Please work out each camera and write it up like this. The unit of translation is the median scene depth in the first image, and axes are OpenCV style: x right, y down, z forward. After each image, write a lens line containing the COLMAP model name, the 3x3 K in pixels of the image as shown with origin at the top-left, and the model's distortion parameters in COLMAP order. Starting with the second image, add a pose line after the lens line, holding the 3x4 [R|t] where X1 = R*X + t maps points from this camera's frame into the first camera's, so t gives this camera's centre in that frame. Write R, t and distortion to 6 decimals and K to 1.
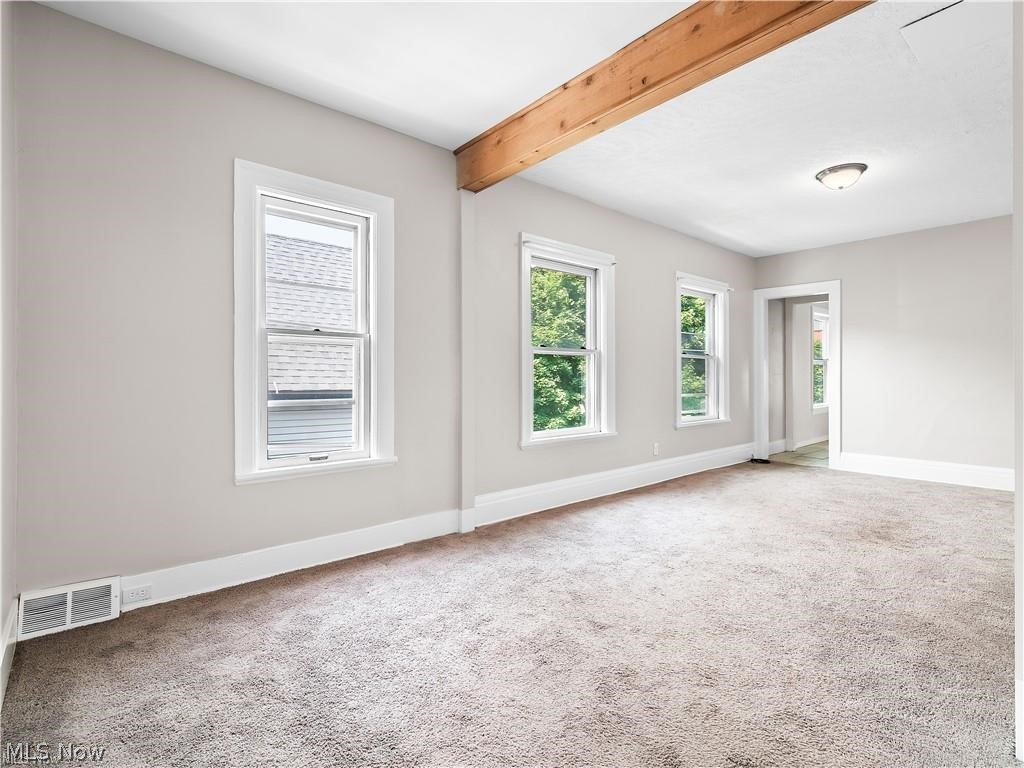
lens RADIAL K [[501.3, 0, 513.1], [0, 501.3, 383.0], [0, 0, 1]] dist [0.005227, -0.001001]
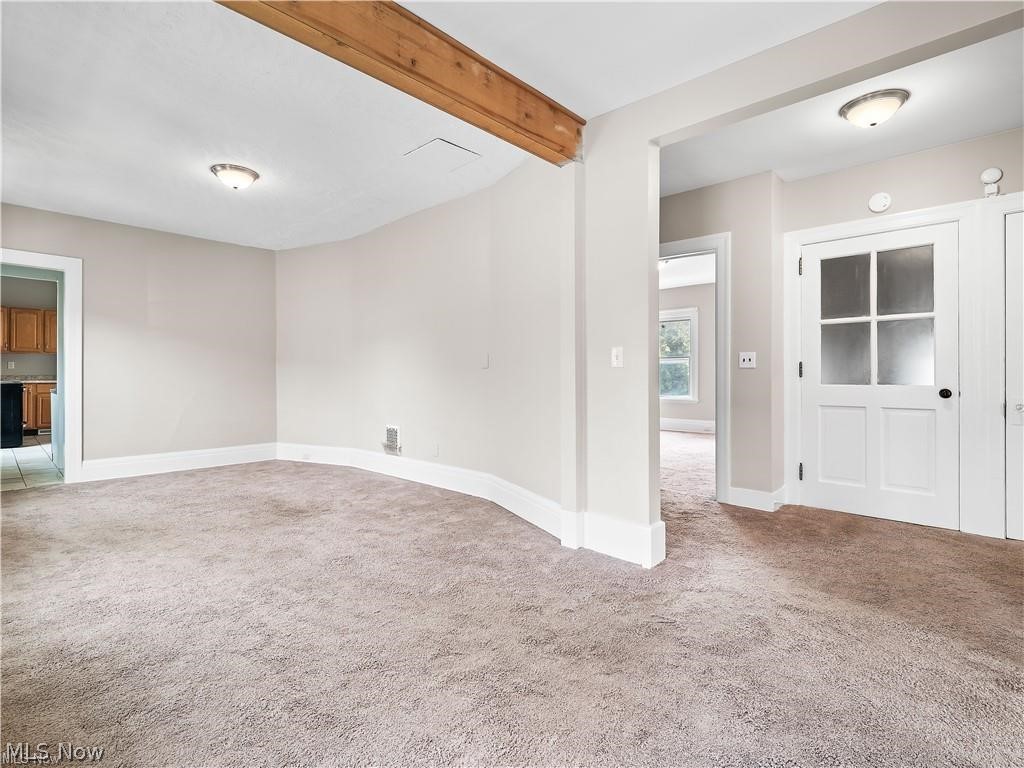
lens RADIAL K [[501.3, 0, 511.7], [0, 501.3, 375.9], [0, 0, 1]] dist [0.005227, -0.001001]
pose [[-0.101381, -0.007584, 0.994819, -0.528975], [0.010368, 0.999909, 0.008680, -0.015091], [-0.994794, 0.011195, -0.101293, 0.694695]]
